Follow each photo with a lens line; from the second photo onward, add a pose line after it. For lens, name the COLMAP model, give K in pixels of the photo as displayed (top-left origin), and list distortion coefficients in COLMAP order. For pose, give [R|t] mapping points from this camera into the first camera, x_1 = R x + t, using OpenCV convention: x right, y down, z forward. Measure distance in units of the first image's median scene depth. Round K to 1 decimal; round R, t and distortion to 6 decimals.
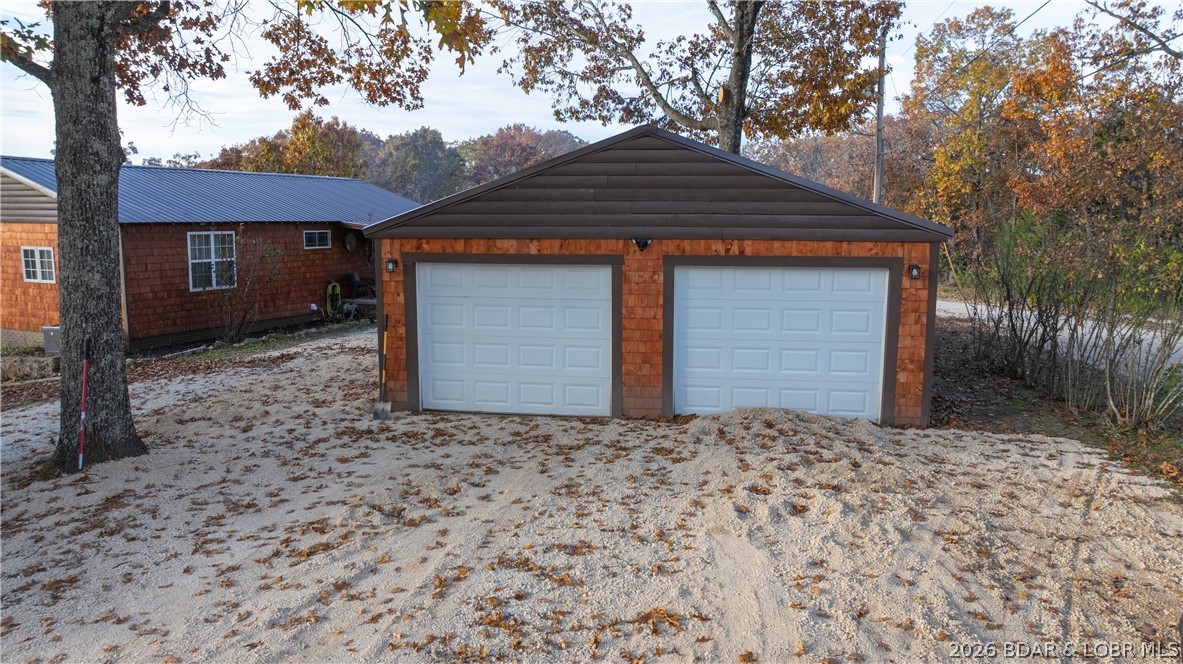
lens RADIAL K [[828.7, 0, 596.8], [0, 828.7, 330.4], [0, 0, 1]] dist [-0.022222, 0.004644]
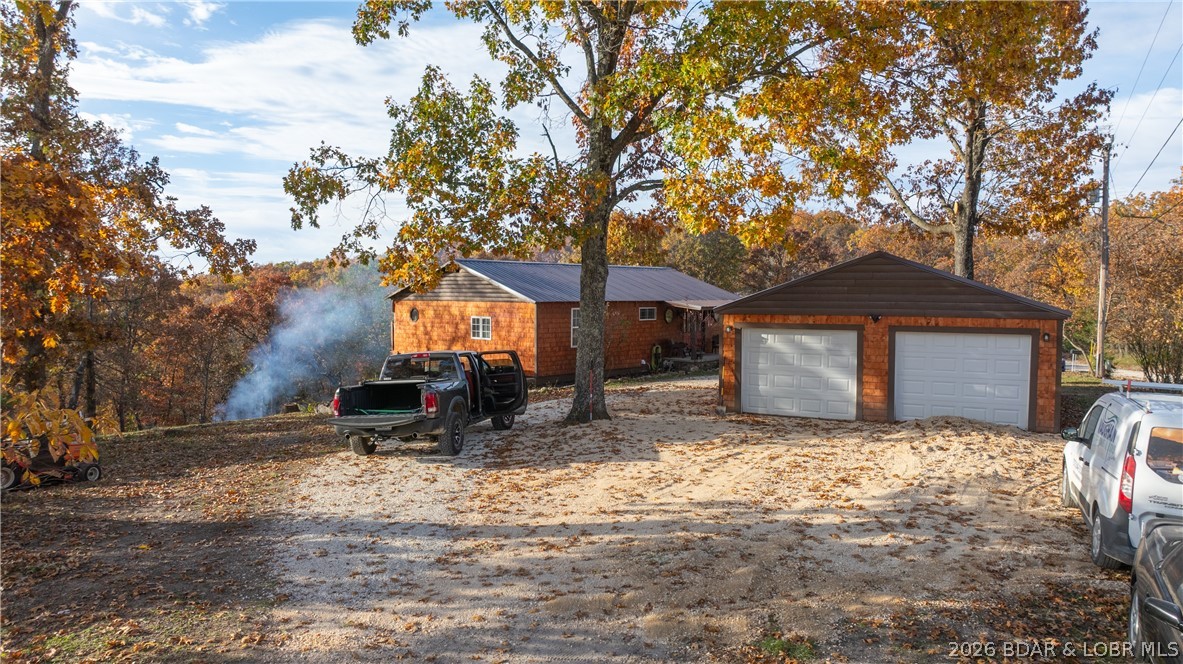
lens RADIAL K [[828.7, 0, 596.8], [0, 828.7, 330.4], [0, 0, 1]] dist [-0.022222, 0.004644]
pose [[0.949573, 0.015706, -0.313153, 0.021770], [-0.043881, 0.995572, -0.083127, 0.045031], [0.310461, 0.092677, 0.946058, -0.411030]]
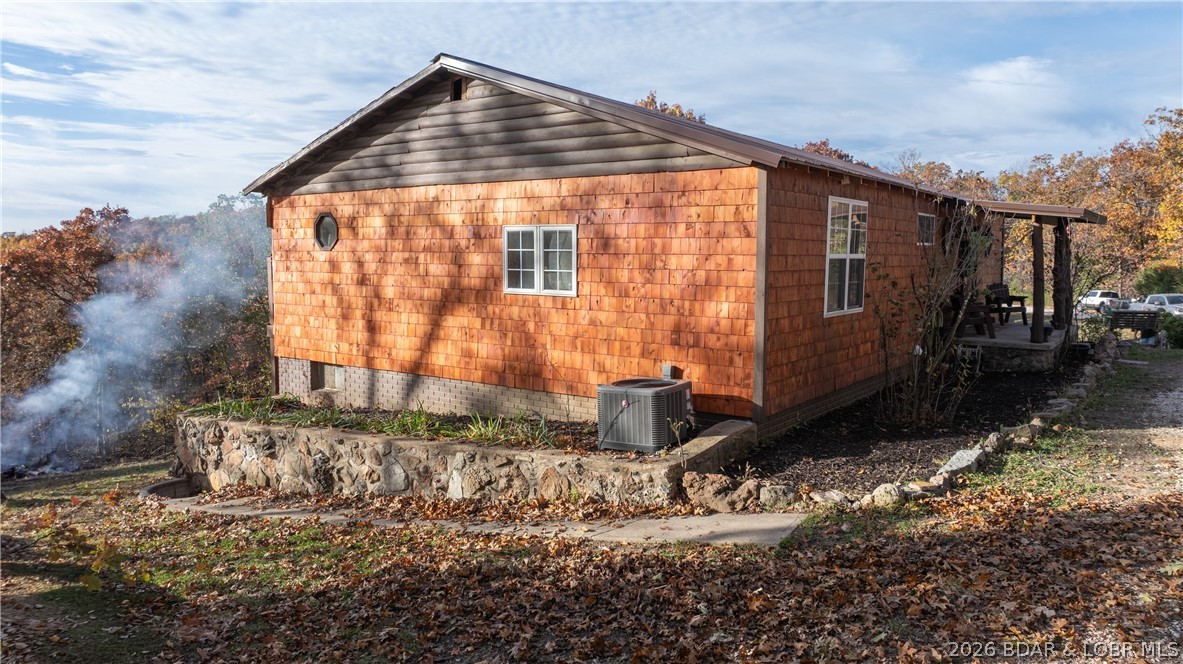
lens RADIAL K [[828.7, 0, 596.8], [0, 828.7, 330.4], [0, 0, 1]] dist [-0.022222, 0.004644]
pose [[0.978935, 0.018125, -0.203366, -0.524798], [-0.026447, 0.998917, -0.038281, -0.016621], [0.202452, 0.042853, 0.978354, 0.487589]]
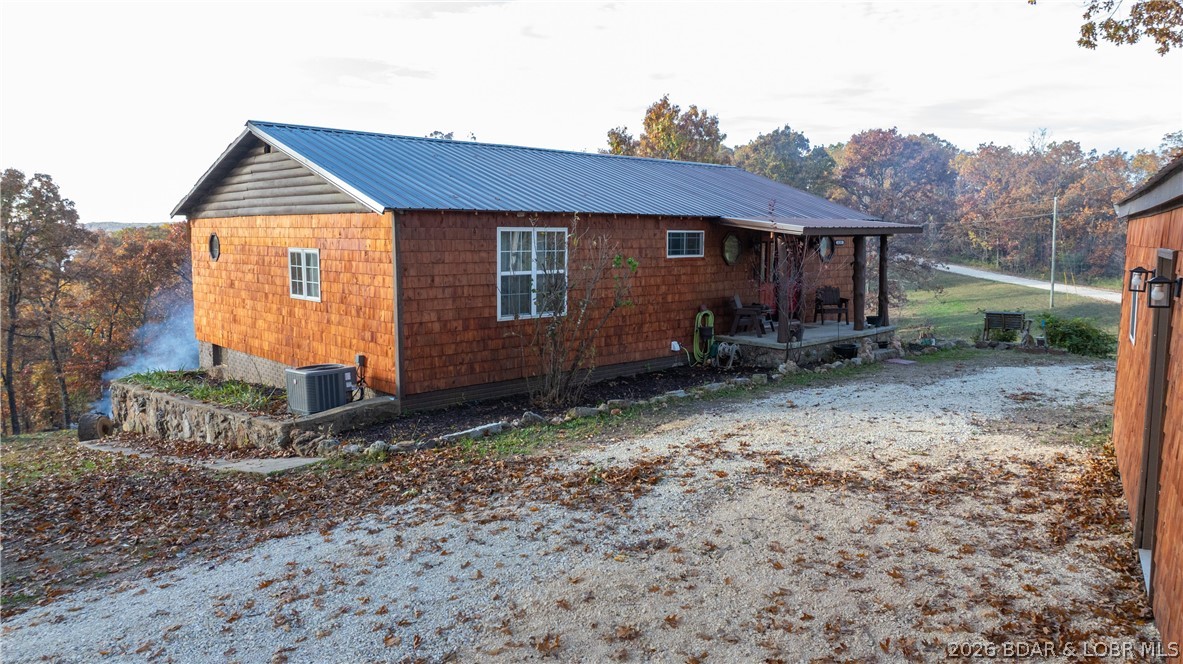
lens RADIAL K [[828.7, 0, 596.8], [0, 828.7, 330.4], [0, 0, 1]] dist [-0.022222, 0.004644]
pose [[0.923685, 0.042948, -0.380738, -0.178154], [-0.050586, 0.998669, -0.010070, -0.037072], [0.379798, 0.028562, 0.924628, 0.436974]]
